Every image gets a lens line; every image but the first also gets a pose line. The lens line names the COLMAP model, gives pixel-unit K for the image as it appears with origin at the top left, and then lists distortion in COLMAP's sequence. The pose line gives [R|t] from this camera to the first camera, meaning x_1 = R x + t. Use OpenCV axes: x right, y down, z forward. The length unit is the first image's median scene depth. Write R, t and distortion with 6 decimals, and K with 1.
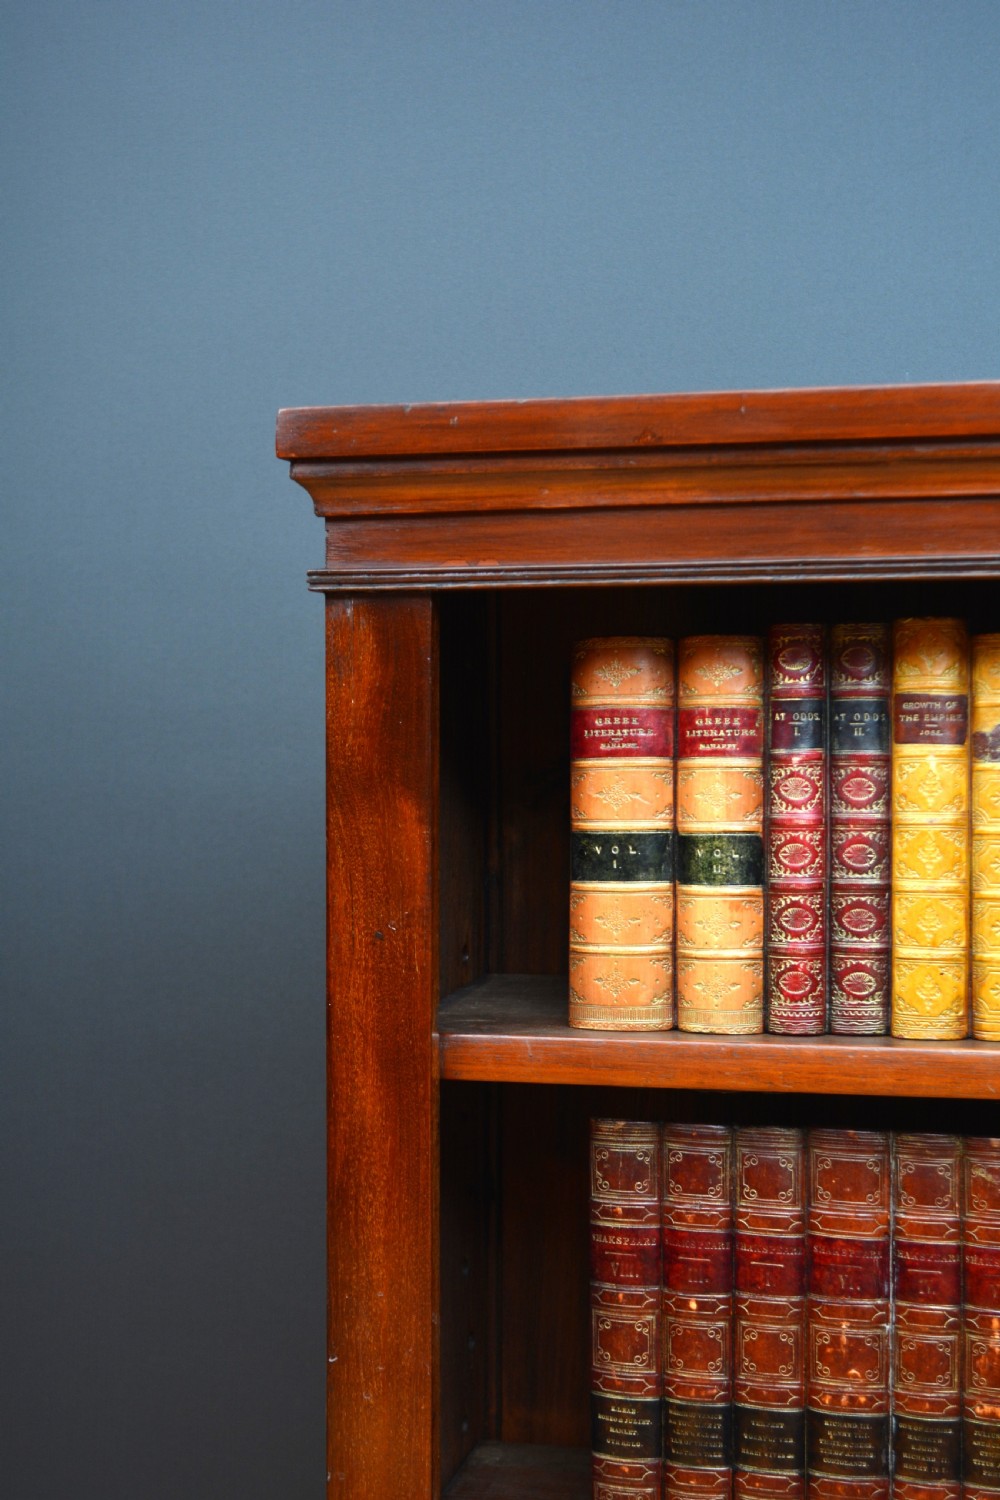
lens RADIAL K [[2067.1, 0, 500.0], [0, 2067.1, 750.0], [0, 0, 1]] dist [-0.021835, -0.073129]
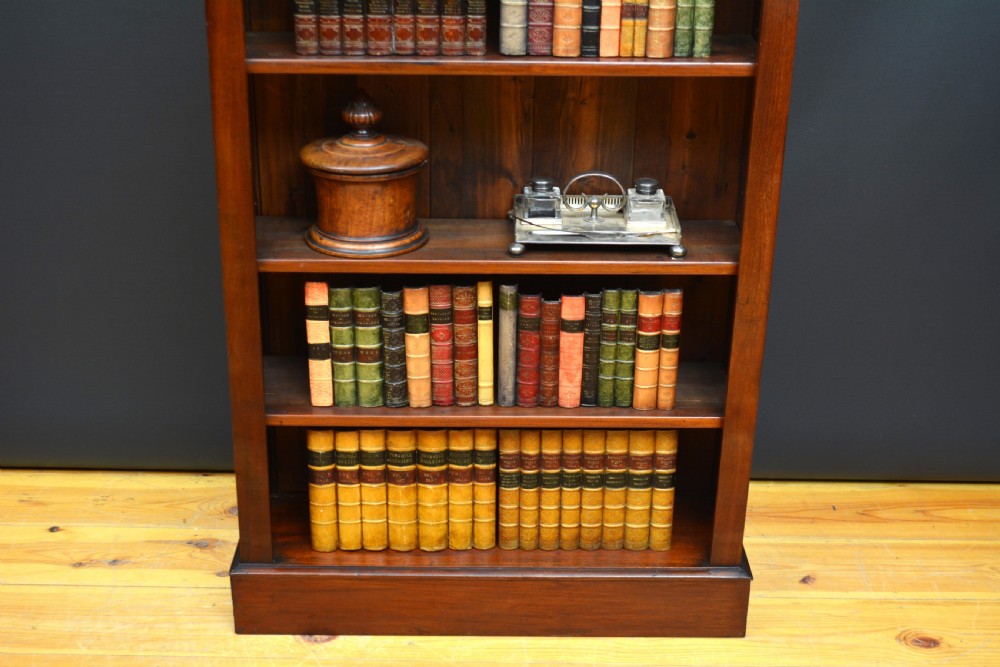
lens RADIAL K [[1378.1, 0, 500.0], [0, 1378.1, 333.5], [0, 0, 1]] dist [-0.021835, -0.073129]
pose [[0.964080, -0.095645, 0.247794, -0.211628], [-0.009408, 0.920034, 0.391725, -0.017854], [-0.265445, -0.379985, 0.886087, -1.050402]]
